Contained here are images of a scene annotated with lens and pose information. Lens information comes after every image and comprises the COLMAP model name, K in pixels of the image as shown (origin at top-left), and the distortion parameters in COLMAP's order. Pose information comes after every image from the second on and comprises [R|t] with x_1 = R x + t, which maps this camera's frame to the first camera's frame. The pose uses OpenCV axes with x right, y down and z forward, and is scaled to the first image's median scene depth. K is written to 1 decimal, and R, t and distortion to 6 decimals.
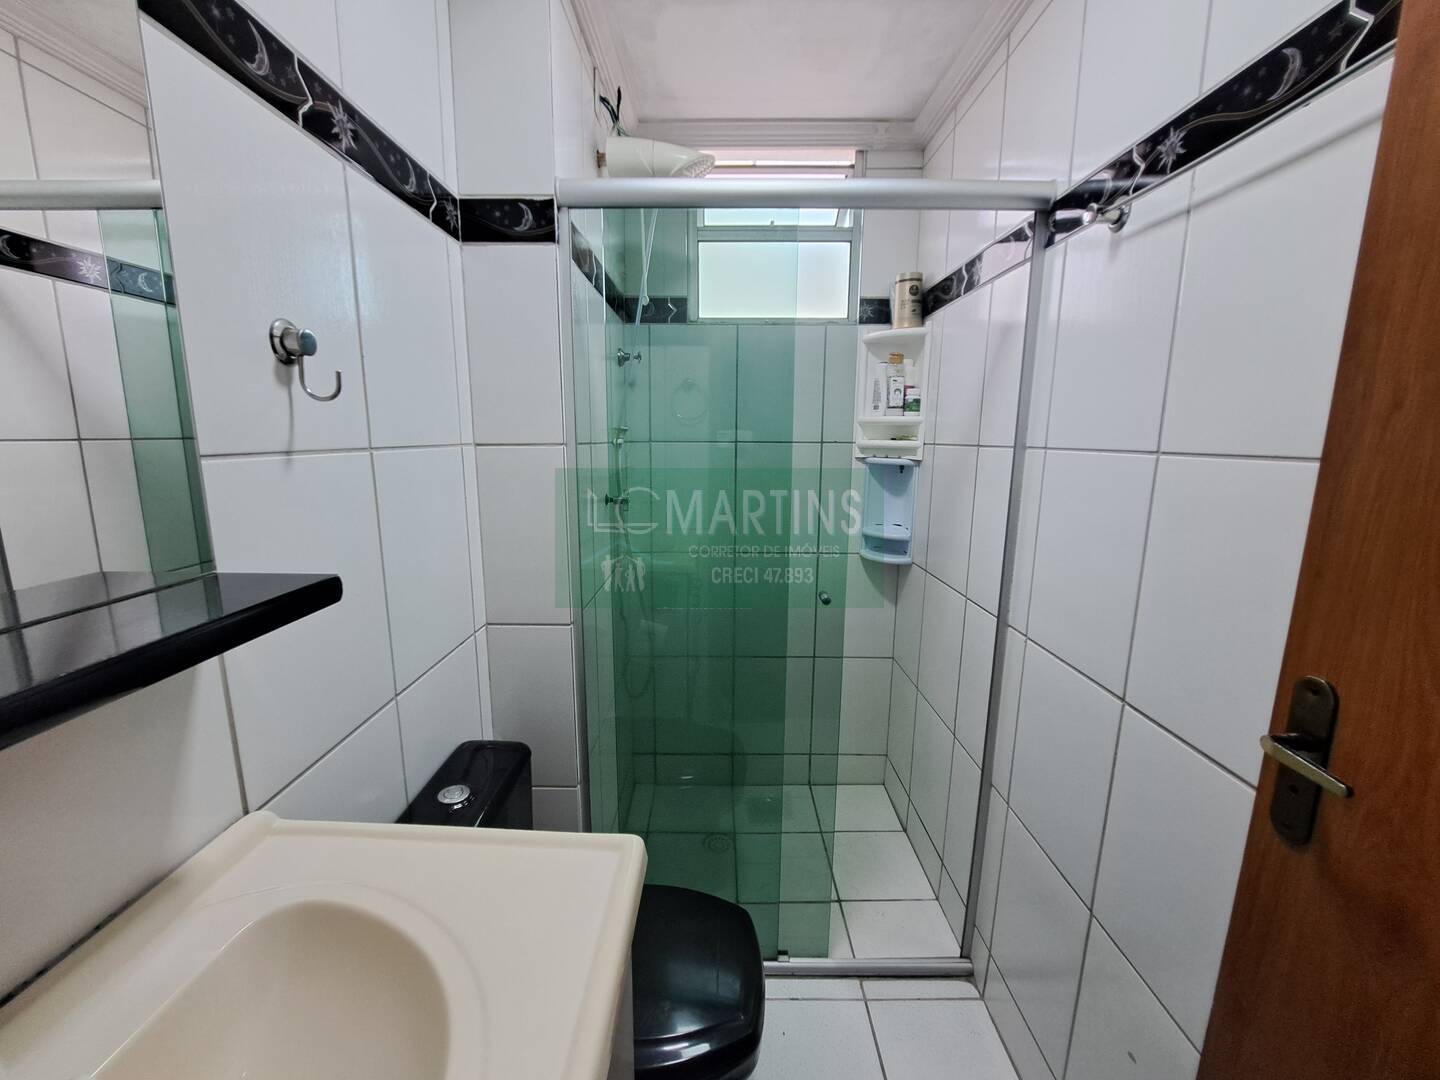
lens RADIAL K [[571.0, 0, 716.5], [0, 571.0, 531.1], [0, 0, 1]] dist [-0.015039, 0.000392]
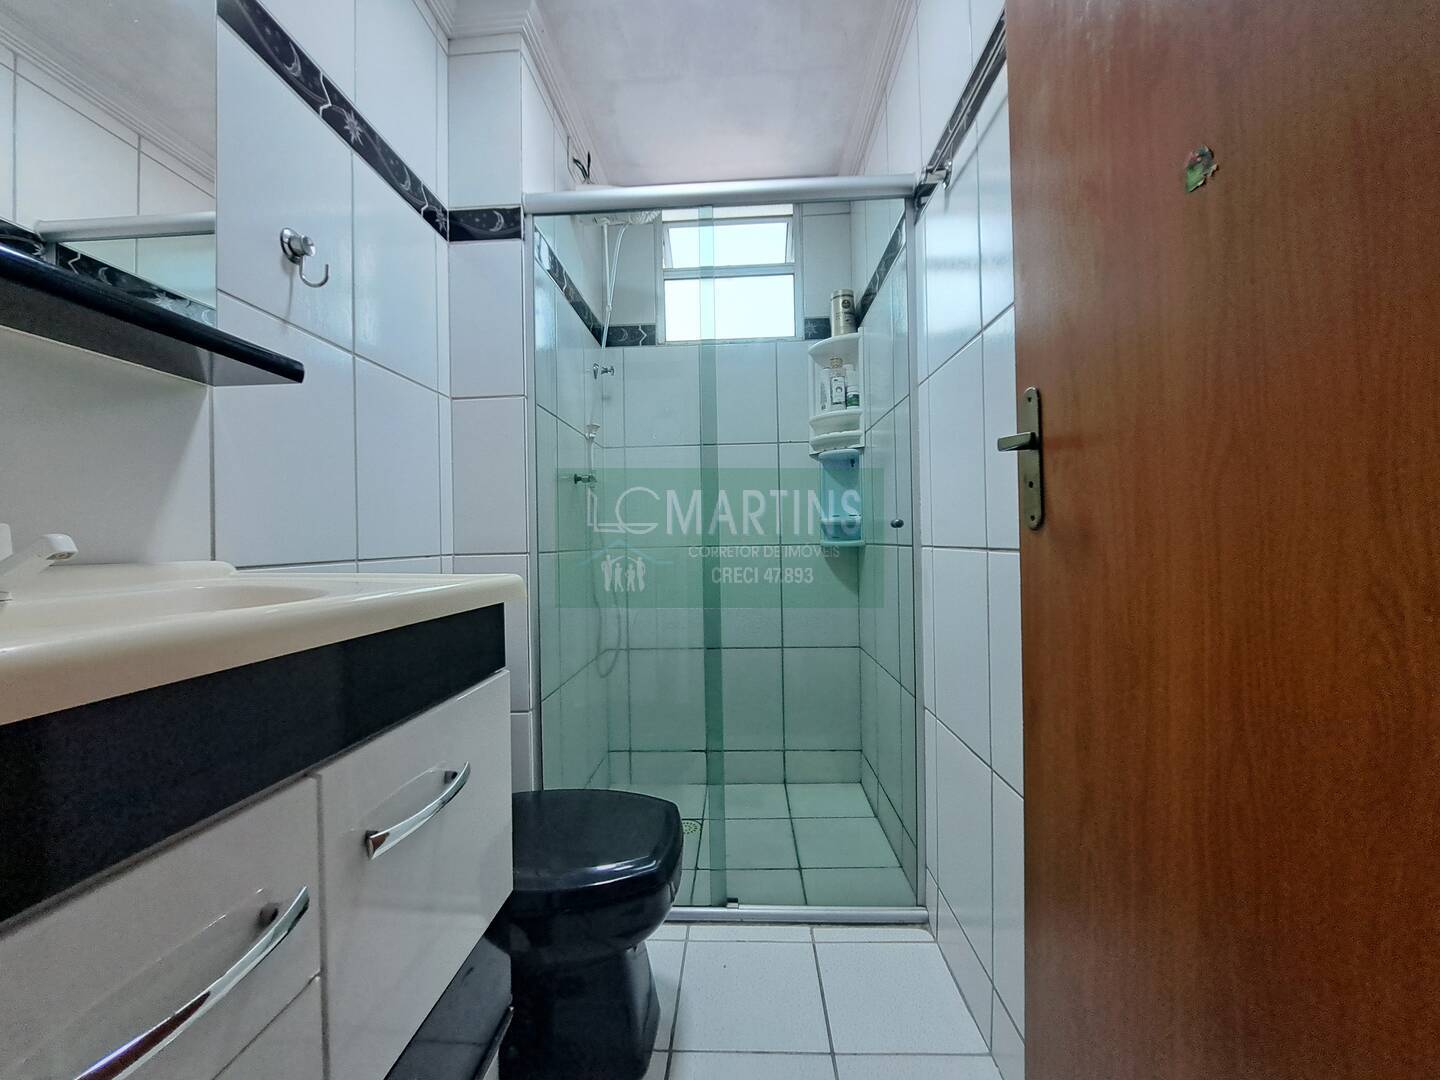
lens RADIAL K [[571.0, 0, 716.5], [0, 571.0, 531.1], [0, 0, 1]] dist [-0.015039, 0.000392]
pose [[0.998741, -0.026005, -0.042897, 0.150559], [0.017890, 0.983552, -0.179739, 0.293395], [0.046866, 0.178746, 0.982779, -0.088109]]
